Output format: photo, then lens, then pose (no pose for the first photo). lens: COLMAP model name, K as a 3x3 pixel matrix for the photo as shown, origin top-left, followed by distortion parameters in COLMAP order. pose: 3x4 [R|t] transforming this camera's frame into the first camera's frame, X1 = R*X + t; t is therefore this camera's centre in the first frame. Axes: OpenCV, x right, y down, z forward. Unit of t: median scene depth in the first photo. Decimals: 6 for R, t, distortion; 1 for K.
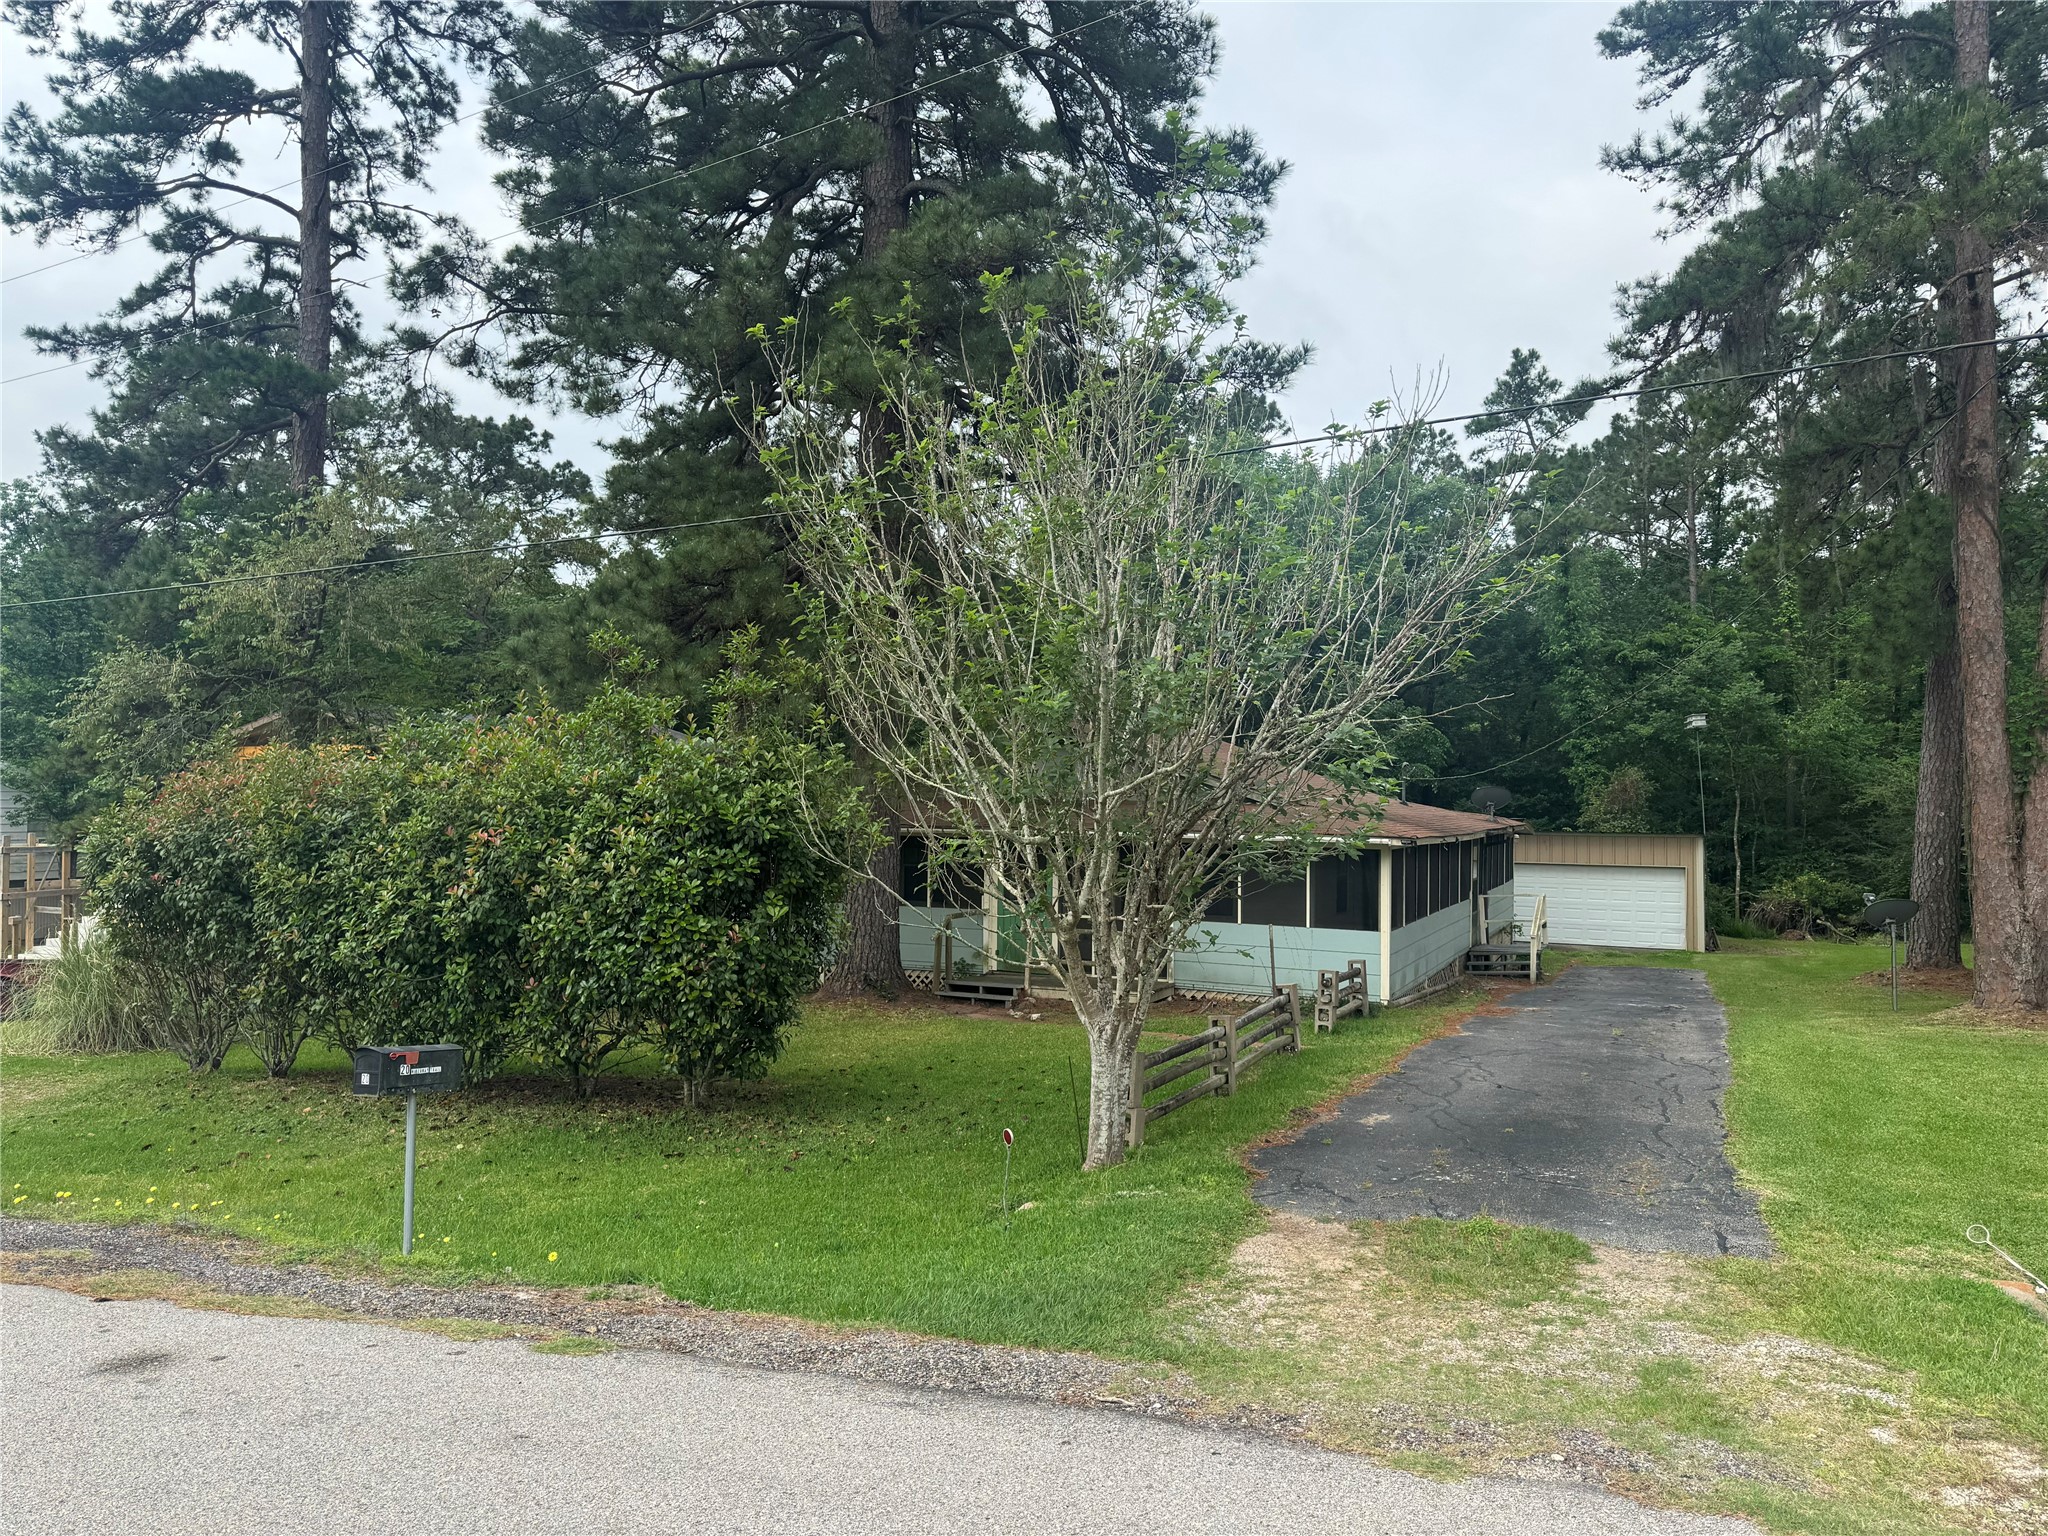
lens RADIAL K [[1417.0, 0, 1024.0], [0, 1417.0, 768.0], [0, 0, 1]] dist [-0.000490, -0.000257]
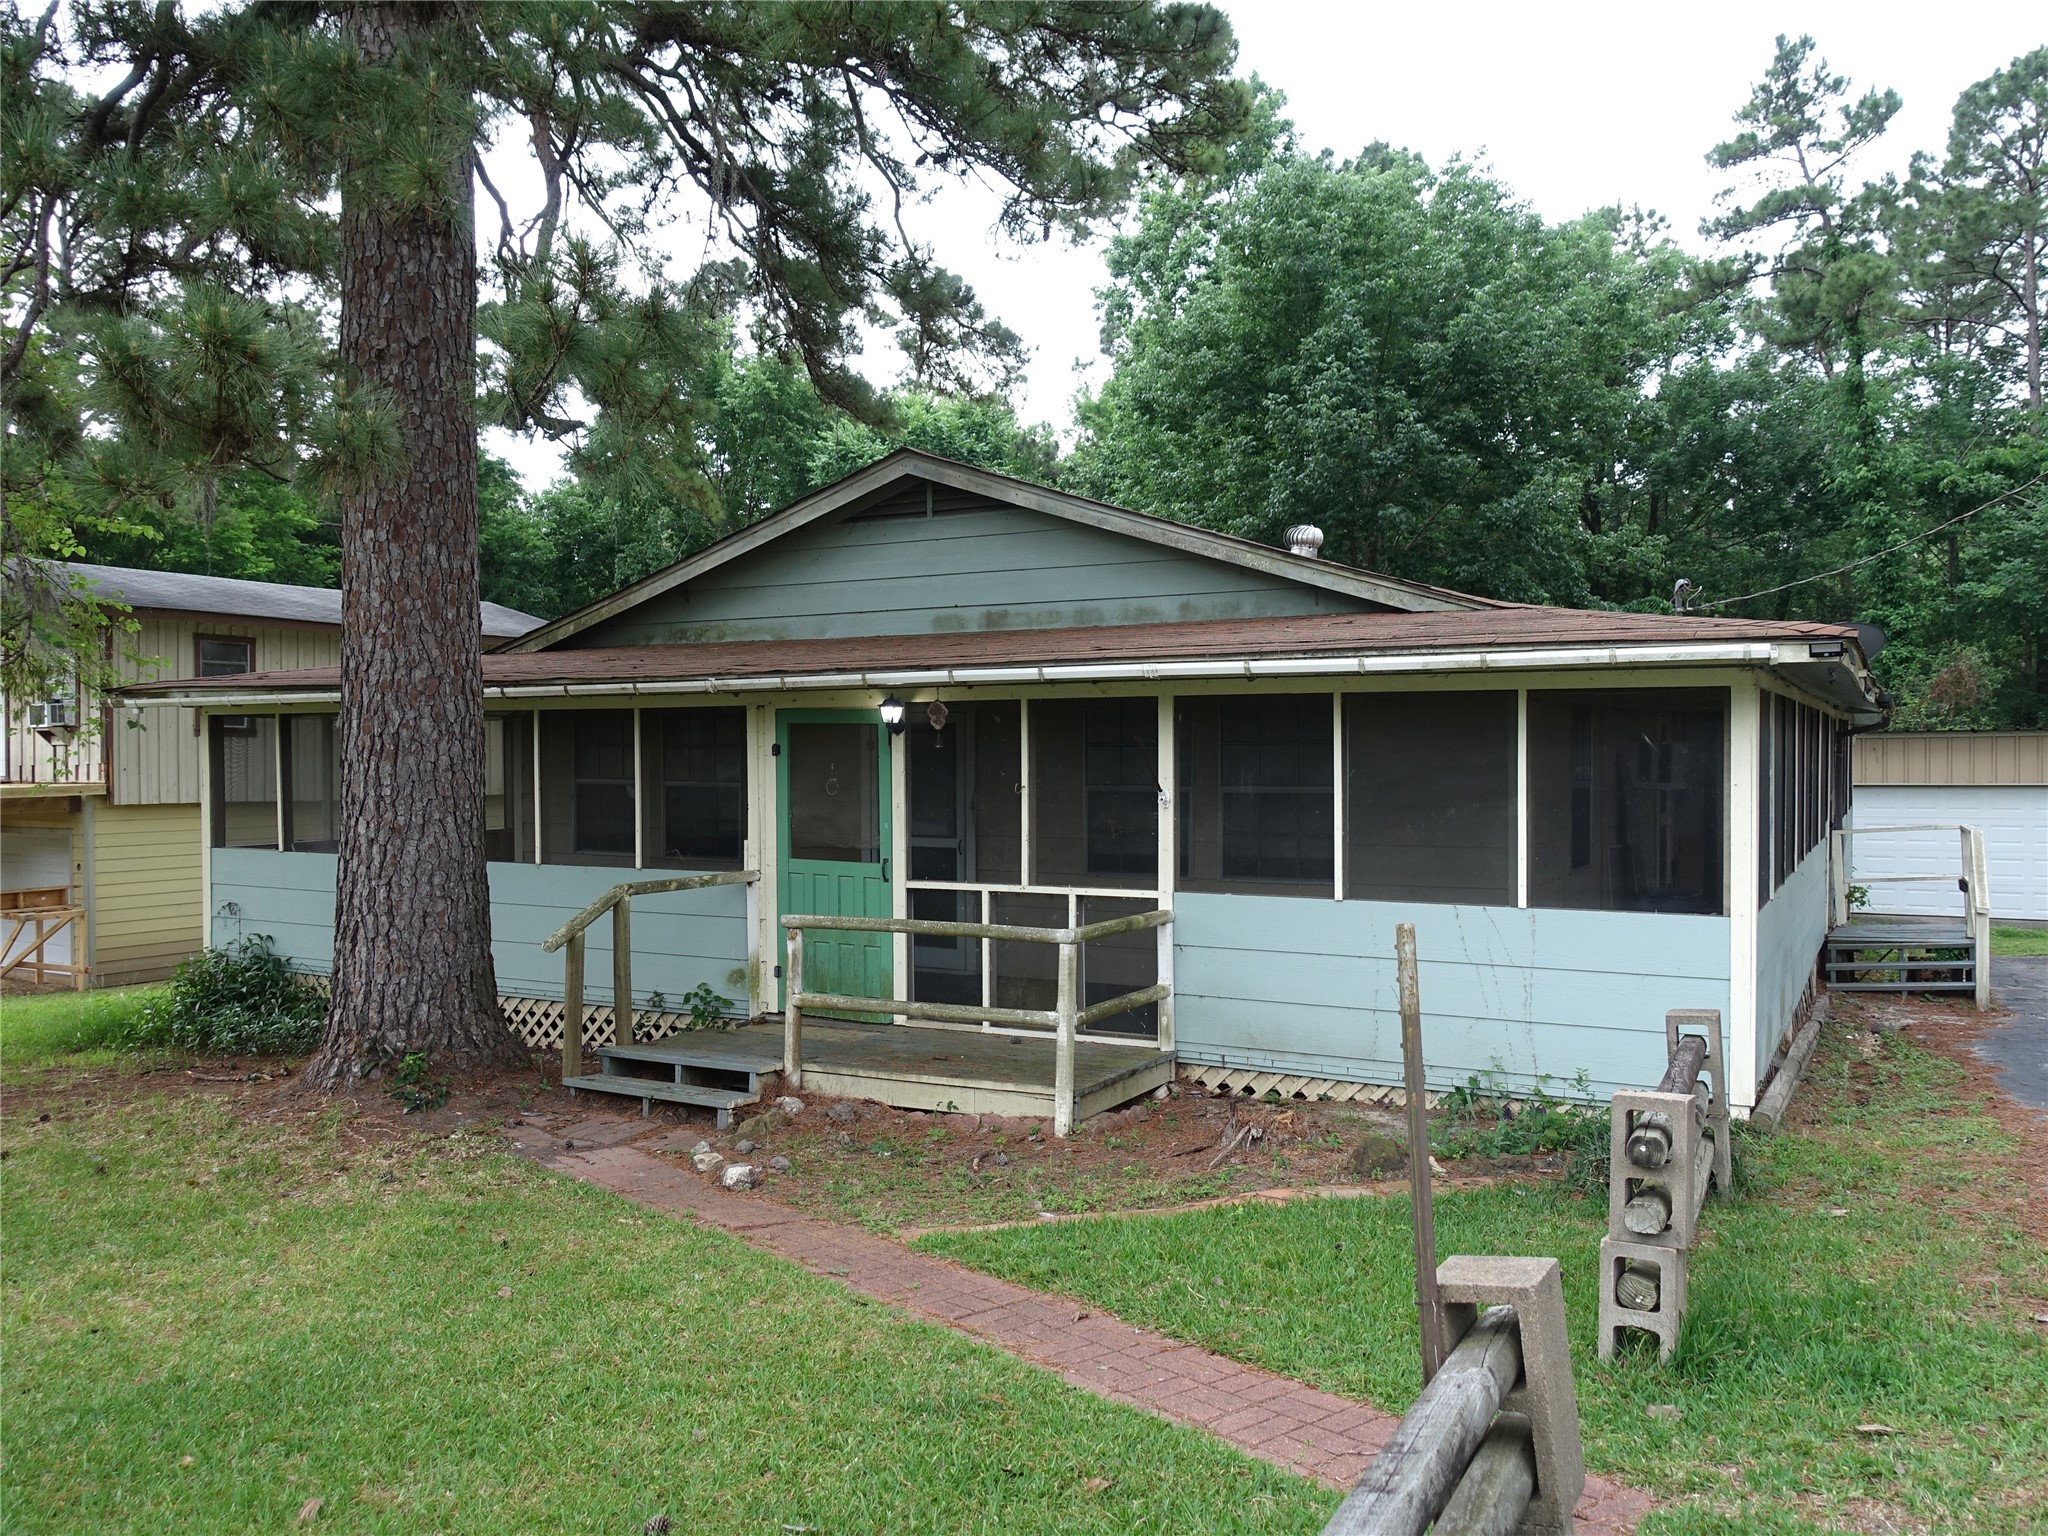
lens RADIAL K [[1584.9, 0, 1024.0], [0, 1584.9, 768.0], [0, 0, 1]] dist [-0.001134, 0.005395]
pose [[0.997097, -0.020089, -0.073446, 0.037440], [0.022451, 0.999252, 0.031482, 0.022431], [0.072759, -0.033040, 0.996802, 0.214290]]
